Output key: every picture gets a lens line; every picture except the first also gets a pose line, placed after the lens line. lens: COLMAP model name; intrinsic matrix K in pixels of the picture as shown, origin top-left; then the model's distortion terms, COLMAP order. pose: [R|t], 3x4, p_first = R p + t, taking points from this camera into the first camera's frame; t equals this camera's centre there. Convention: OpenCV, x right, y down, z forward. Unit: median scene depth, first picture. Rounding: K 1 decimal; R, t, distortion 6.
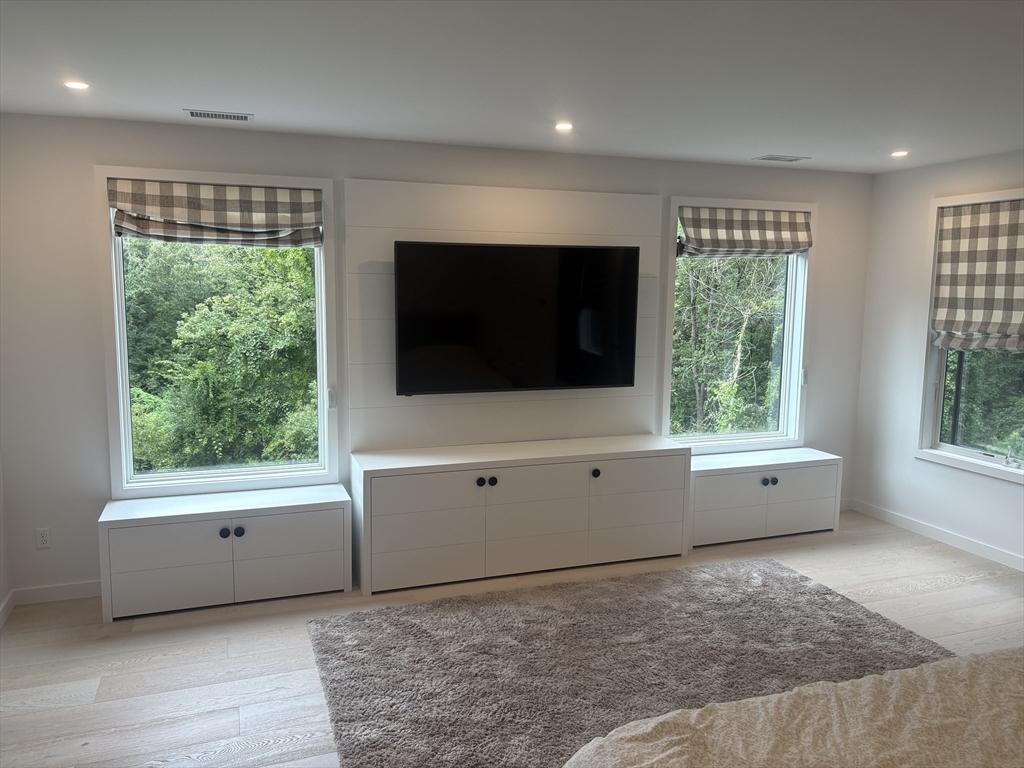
lens RADIAL K [[769.9, 0, 512.0], [0, 769.9, 384.0], [0, 0, 1]] dist [0.072525, -0.085520]
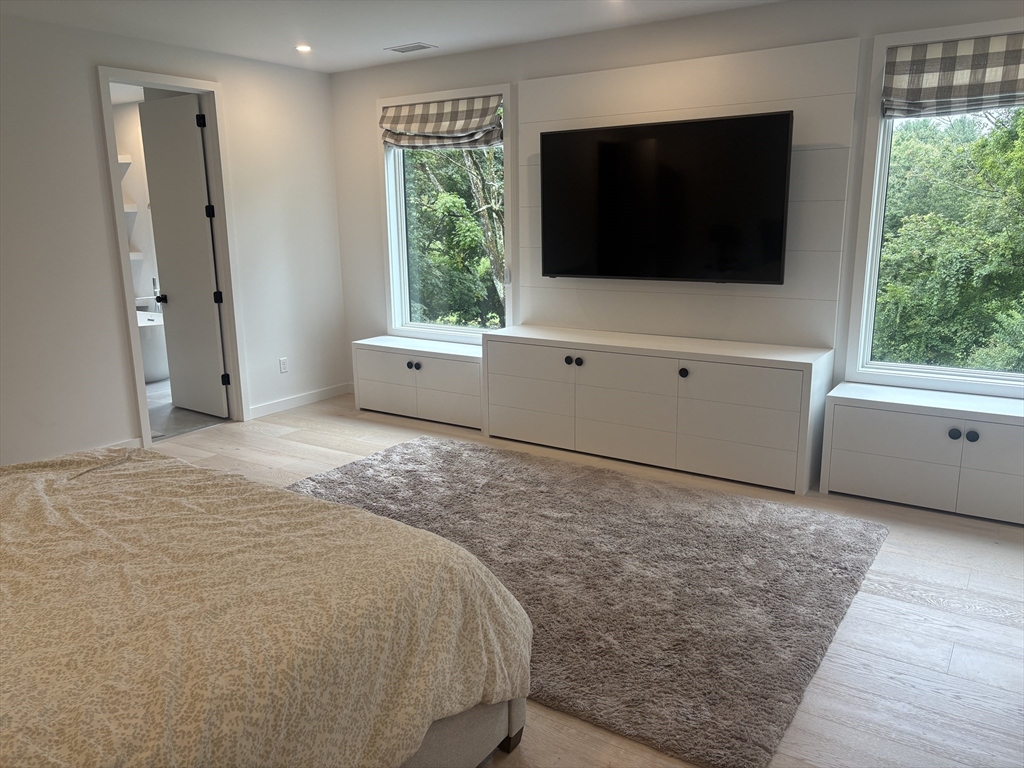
lens RADIAL K [[769.9, 0, 512.0], [0, 769.9, 384.0], [0, 0, 1]] dist [0.072525, -0.085520]
pose [[0.595789, 0.158973, -0.787250, 0.716833], [-0.085274, 0.987195, 0.134814, 0.022216], [0.798601, -0.013189, 0.601716, 0.282481]]
